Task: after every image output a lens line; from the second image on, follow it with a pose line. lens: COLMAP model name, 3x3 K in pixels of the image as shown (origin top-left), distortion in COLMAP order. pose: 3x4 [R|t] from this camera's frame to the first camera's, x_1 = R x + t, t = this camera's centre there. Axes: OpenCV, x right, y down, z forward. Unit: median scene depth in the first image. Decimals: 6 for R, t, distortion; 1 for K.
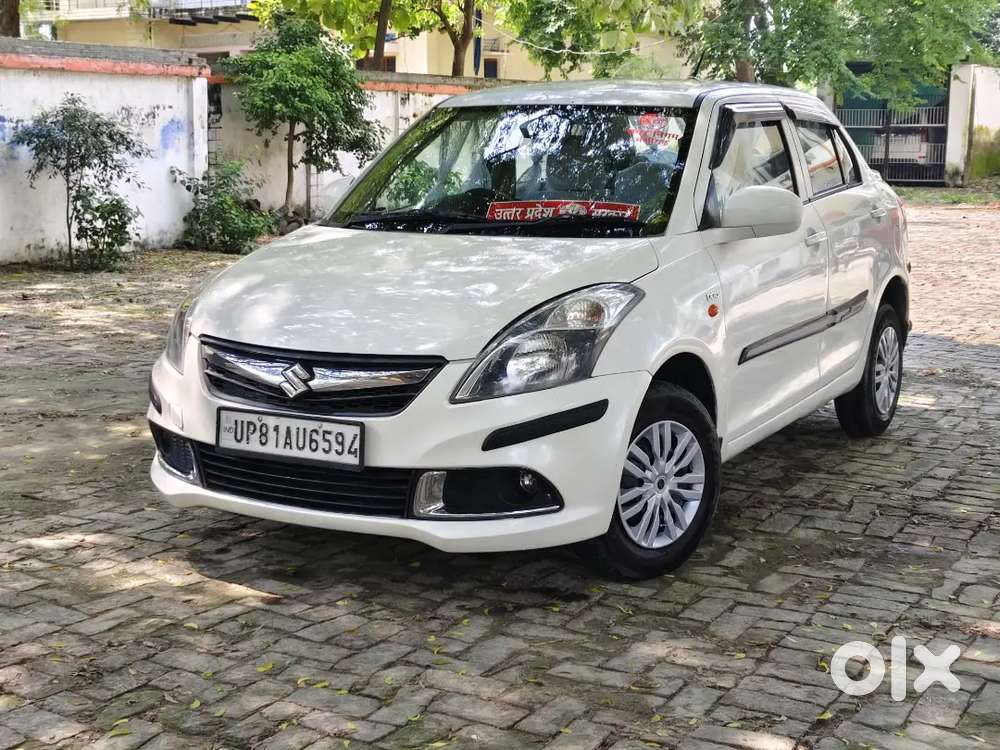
lens RADIAL K [[1475.2, 0, 492.9], [0, 1475.2, 374.0], [0, 0, 1]] dist [-0.001758, 0.077280]
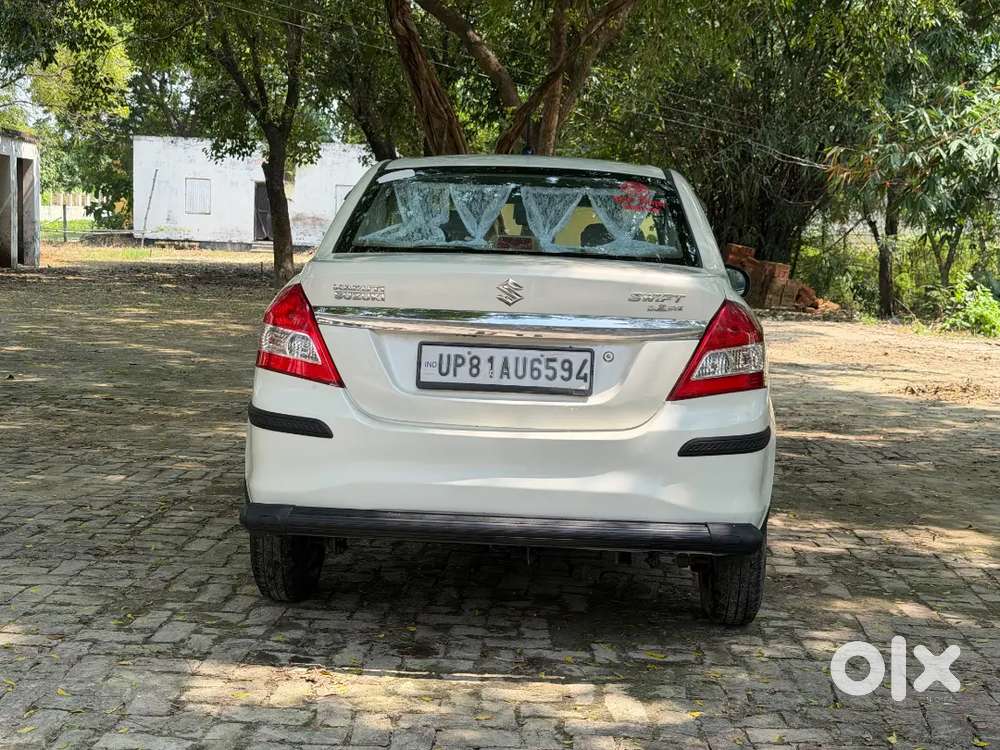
lens RADIAL K [[1384.8, 0, 500.0], [0, 1384.8, 375.0], [0, 0, 1]] dist [0.198603, -0.427482]
pose [[-0.895825, 0.009078, -0.444314, 0.711511], [-0.111702, 0.963094, 0.244892, -0.386832], [0.430140, 0.269011, -0.861750, 2.449544]]
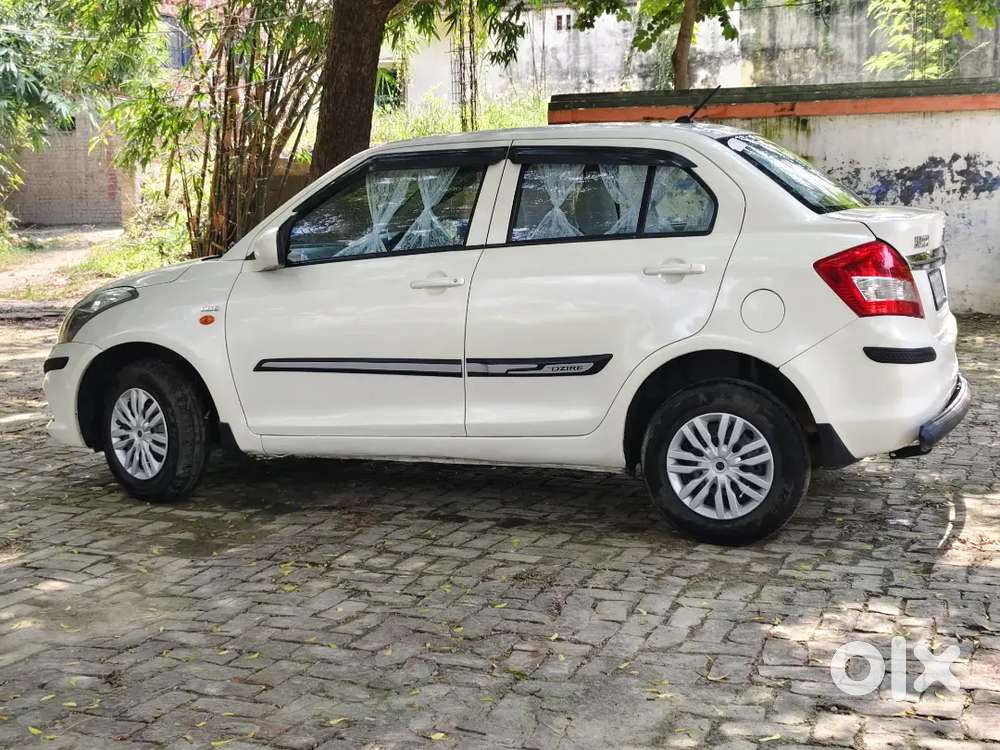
lens RADIAL K [[1471.5, 0, 489.5], [0, 1471.5, 385.9], [0, 0, 1]] dist [-0.009127, 0.084356]
pose [[0.142175, 0.128654, -0.981445, 1.523344], [-0.144379, 0.983609, 0.108023, -0.168856], [0.979255, 0.126341, 0.158419, 1.094870]]
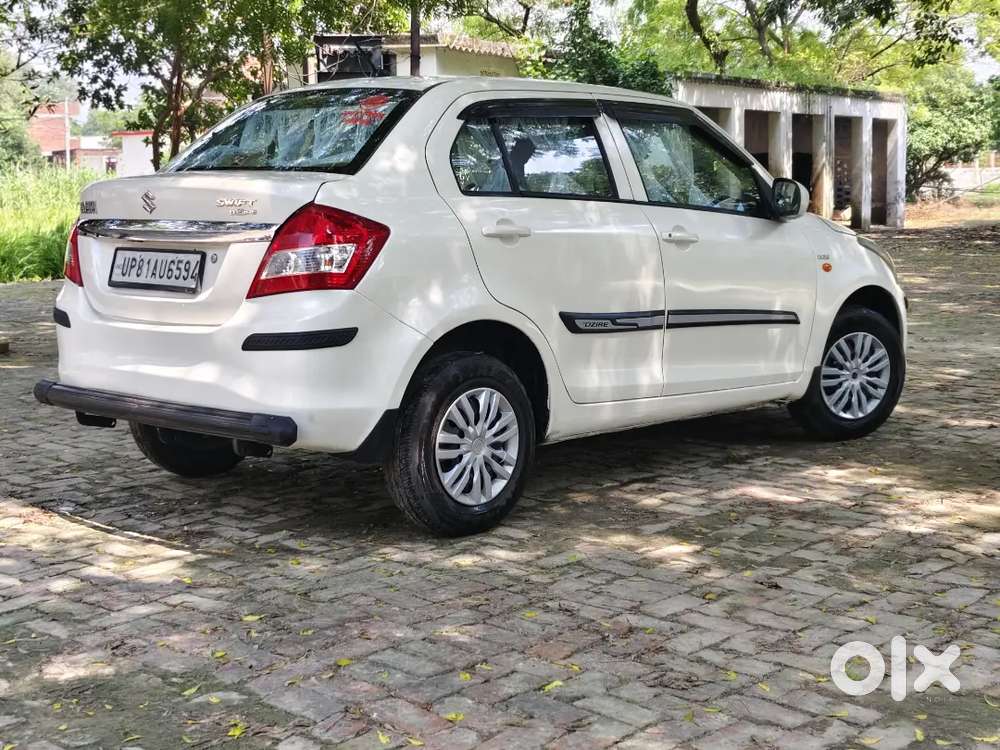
lens RADIAL K [[1472.4, 0, 500.9], [0, 1472.4, 361.7], [0, 0, 1]] dist [0.029534, -0.138209]
pose [[-0.969792, -0.024295, 0.242721, -0.207247], [0.045508, 0.959540, 0.277871, -0.396192], [-0.239651, 0.280523, -0.929448, 2.643446]]
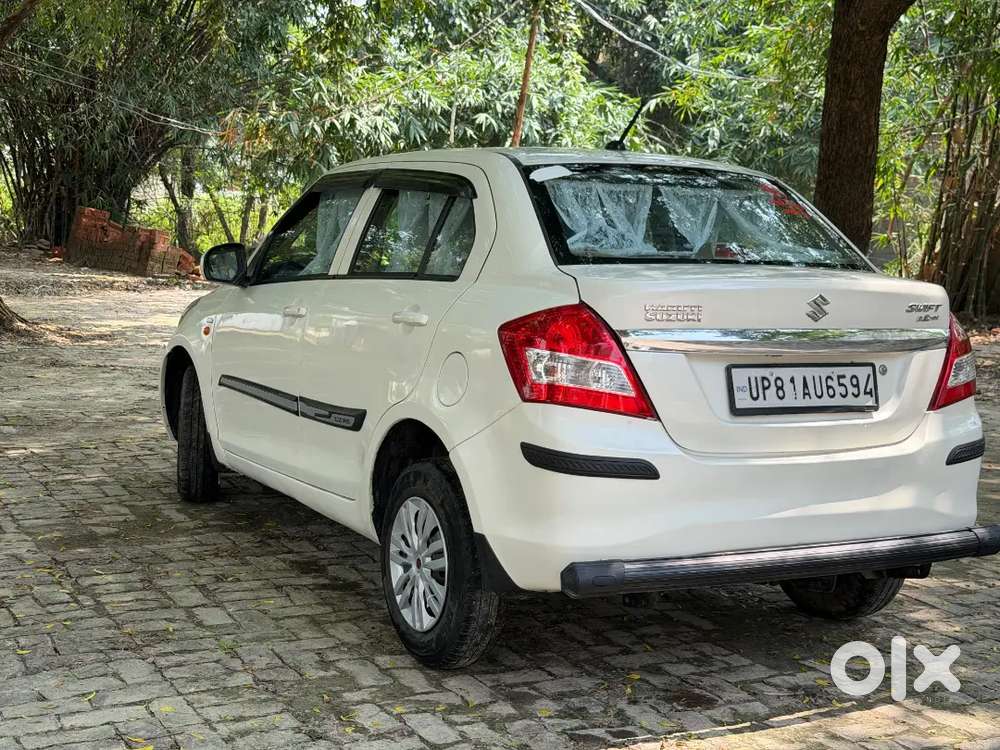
lens RADIAL K [[1387.1, 0, 494.9], [0, 1387.1, 384.3], [0, 0, 1]] dist [0.141243, -0.096405]
pose [[-0.528465, 0.073330, -0.845782, 1.129268], [-0.182894, 0.963035, 0.197772, -0.306655], [0.829020, 0.259204, -0.495518, 1.936622]]
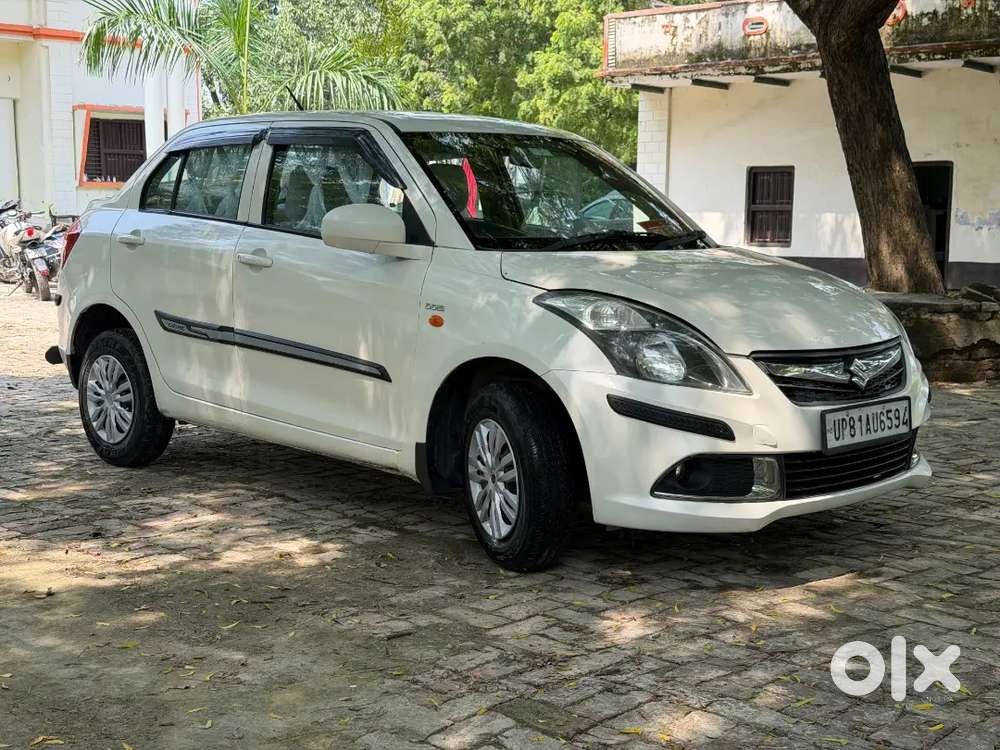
lens RADIAL K [[1384.8, 0, 500.0], [0, 1384.8, 375.0], [0, 0, 1]] dist [0.198603, -0.427482]
pose [[0.263497, -0.114108, 0.957888, -1.147717], [0.145639, 0.986303, 0.077430, -0.109374], [-0.953603, 0.119103, 0.276507, 0.903684]]
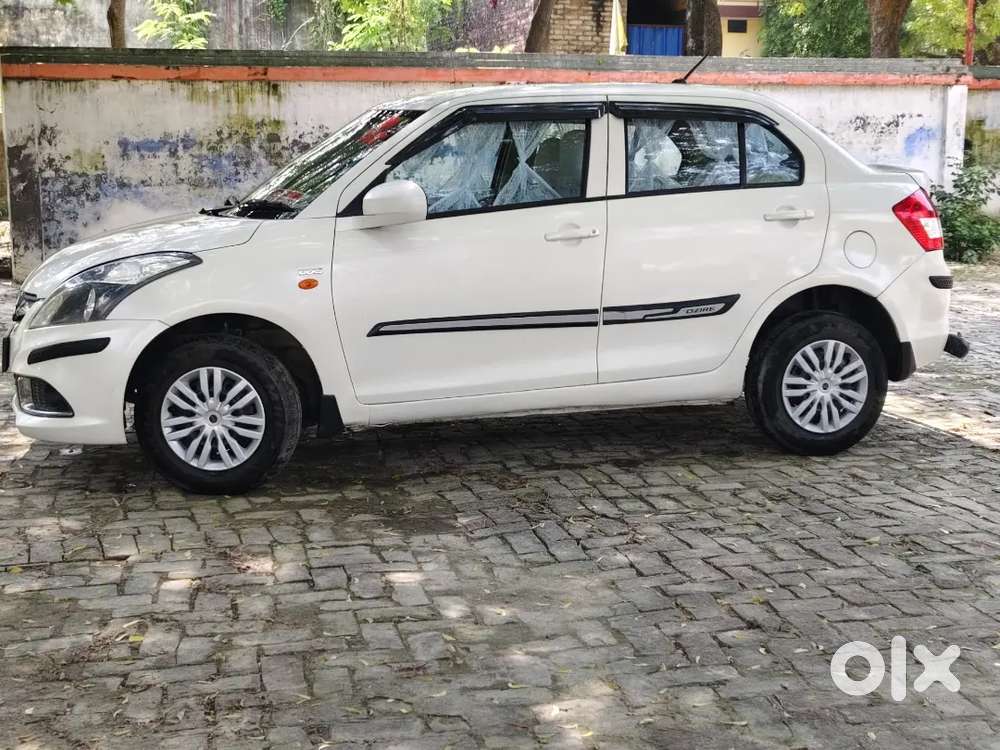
lens RADIAL K [[1474.9, 0, 511.5], [0, 1474.9, 376.7], [0, 0, 1]] dist [-0.015680, 0.165146]
pose [[0.707797, 0.103075, -0.698856, 1.141036], [-0.107492, 0.993492, 0.037664, -0.033157], [0.698190, 0.048463, 0.714270, 0.293329]]
